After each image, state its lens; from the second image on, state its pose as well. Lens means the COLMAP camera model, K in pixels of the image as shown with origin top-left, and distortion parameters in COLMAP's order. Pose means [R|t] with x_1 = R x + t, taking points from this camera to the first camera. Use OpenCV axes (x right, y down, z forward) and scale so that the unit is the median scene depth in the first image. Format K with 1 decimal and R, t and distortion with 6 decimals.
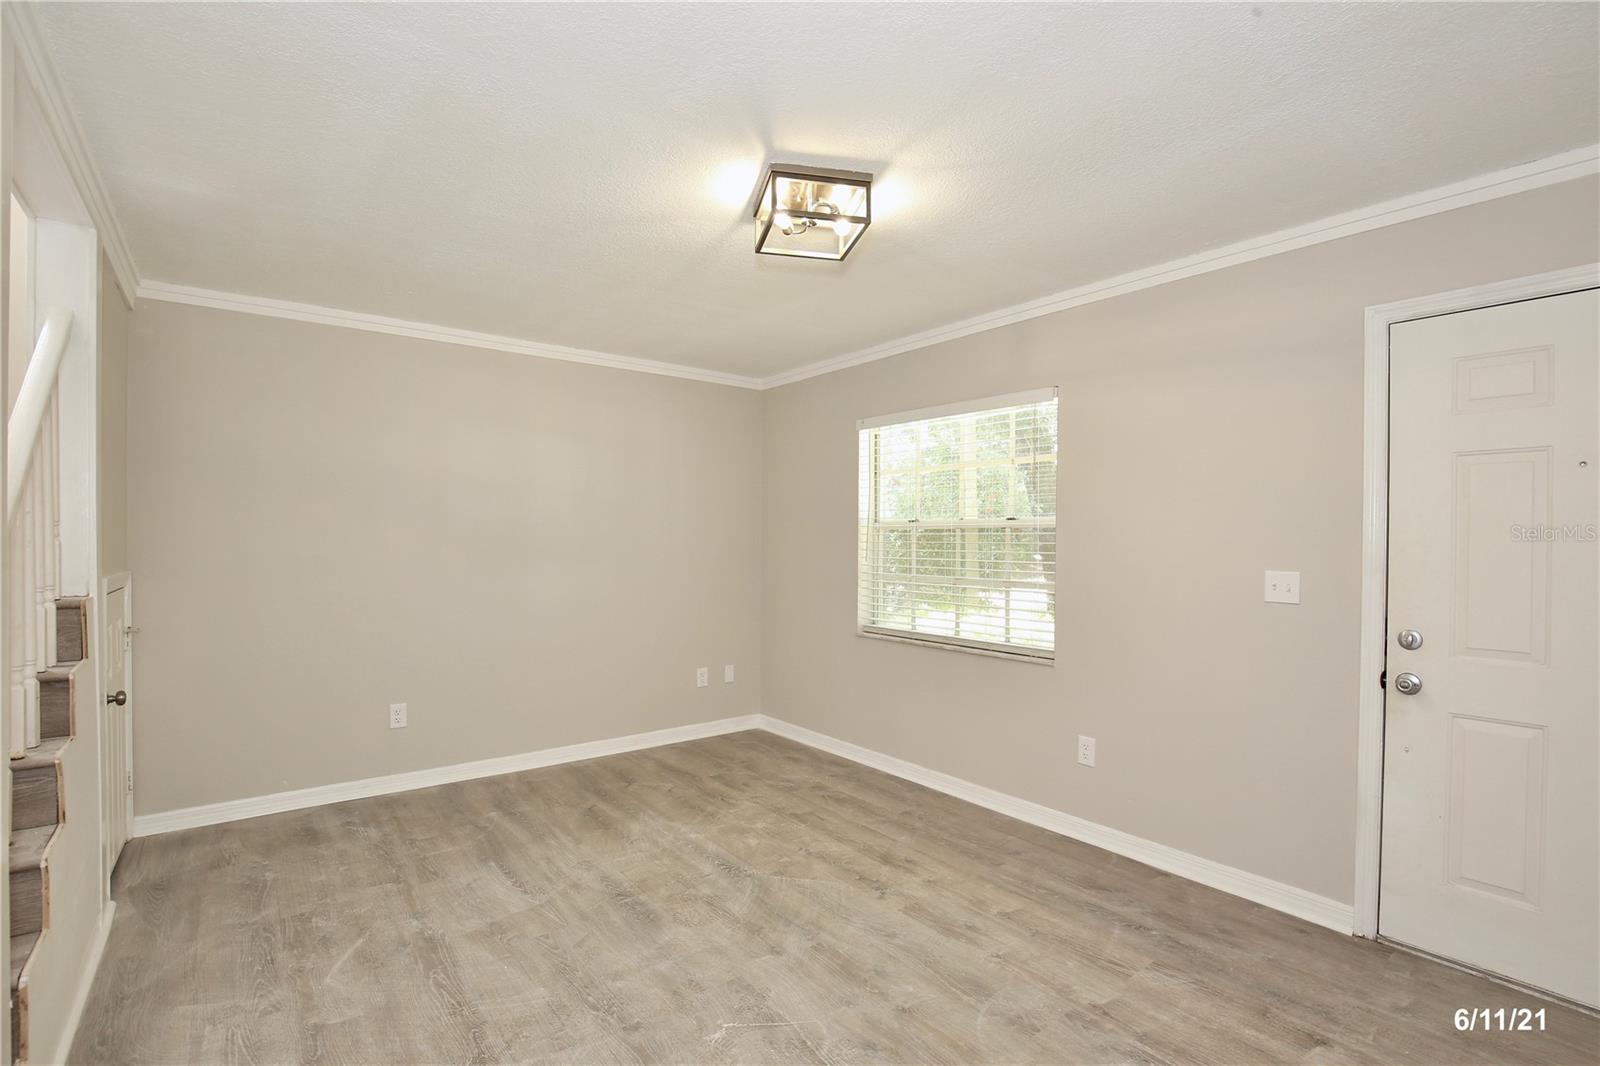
lens RADIAL K [[738.6, 0, 793.5], [0, 738.6, 537.1], [0, 0, 1]] dist [-0.022340, 0.002471]
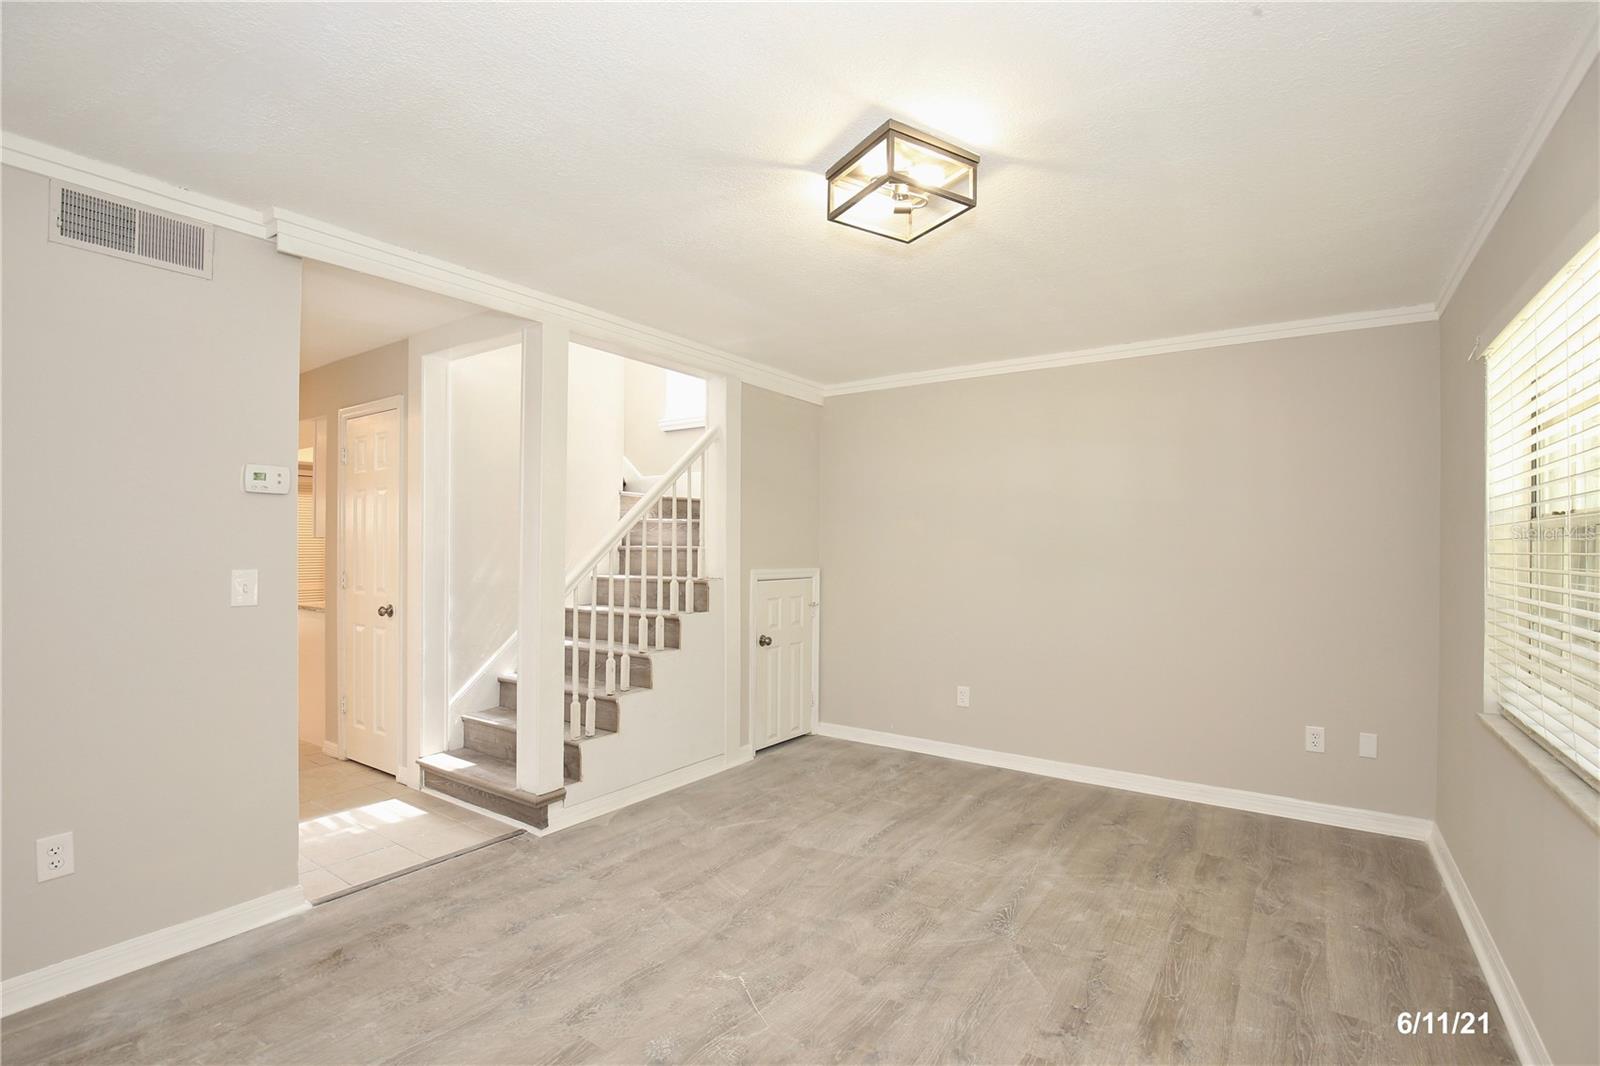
lens RADIAL K [[738.6, 0, 805.3], [0, 738.6, 535.3], [0, 0, 1]] dist [-0.022340, 0.002471]
pose [[0.306599, -0.019411, -0.951641, 0.705140], [-0.001248, 0.999783, -0.020795, 0.009054], [0.951838, 0.007563, 0.306509, 0.515317]]
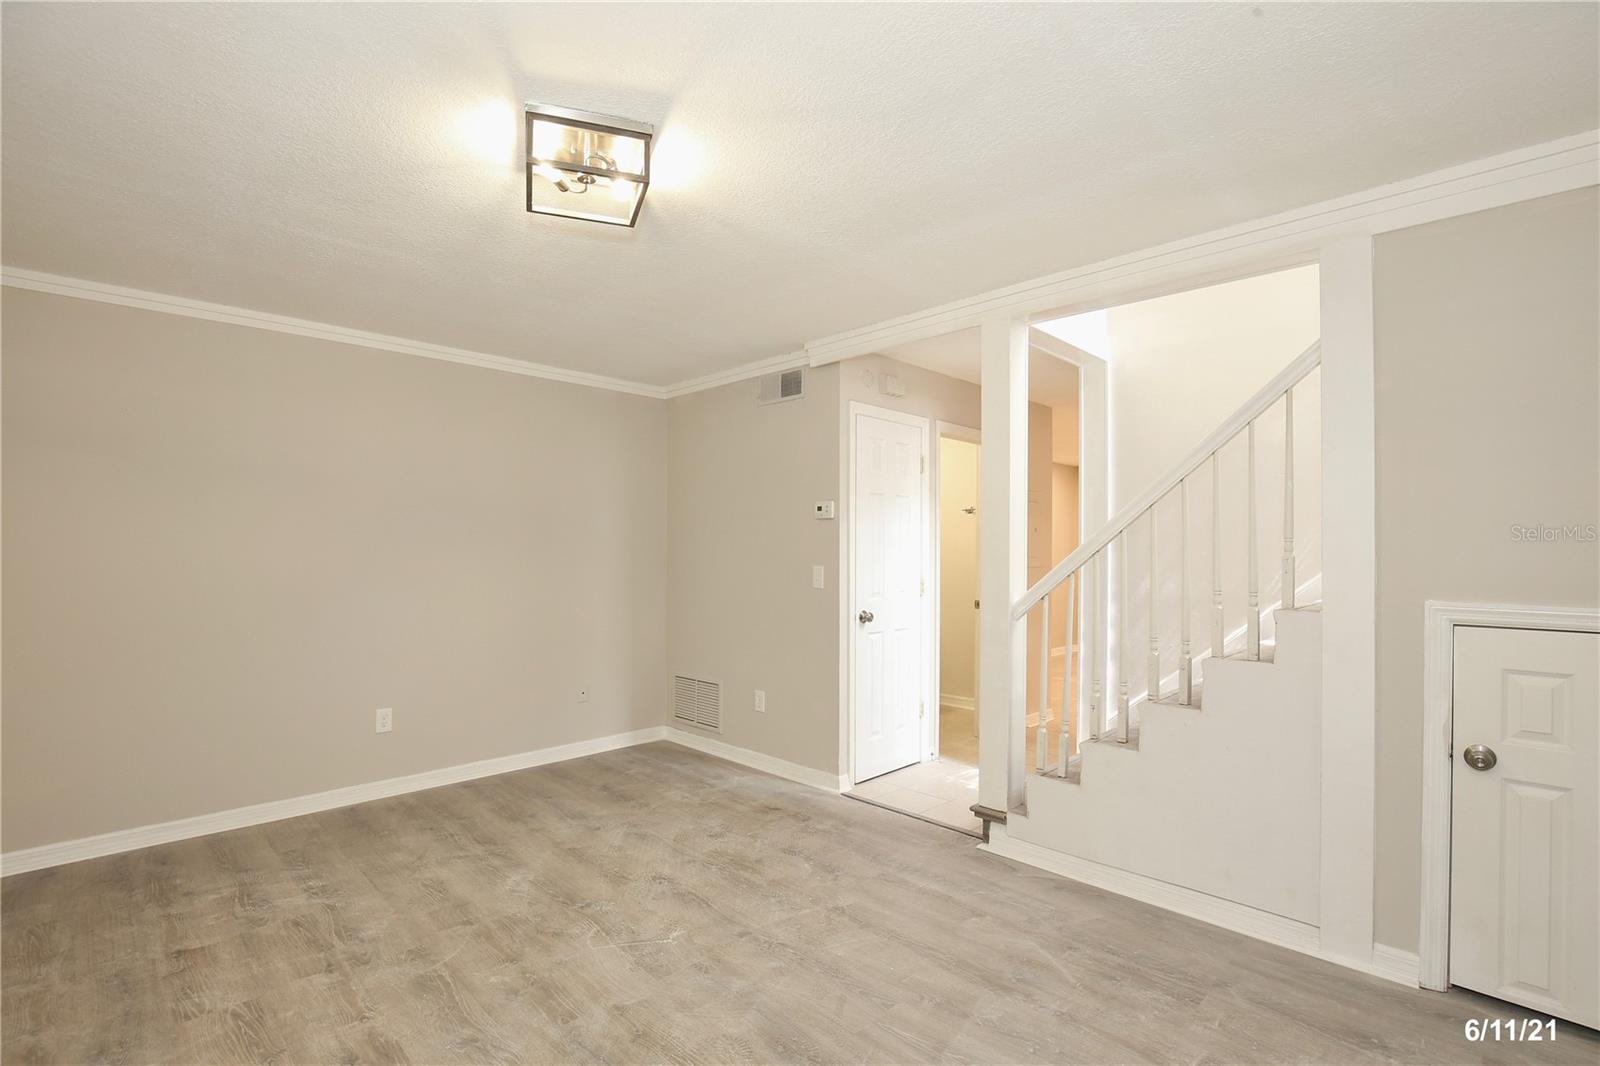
lens RADIAL K [[738.6, 0, 793.4], [0, 738.6, 542.1], [0, 0, 1]] dist [-0.022340, 0.002471]
pose [[-0.991950, -0.009612, -0.126268, -0.095224], [-0.007771, 0.999856, -0.015066, 0.006833], [0.126394, -0.013964, -0.991882, 1.567955]]
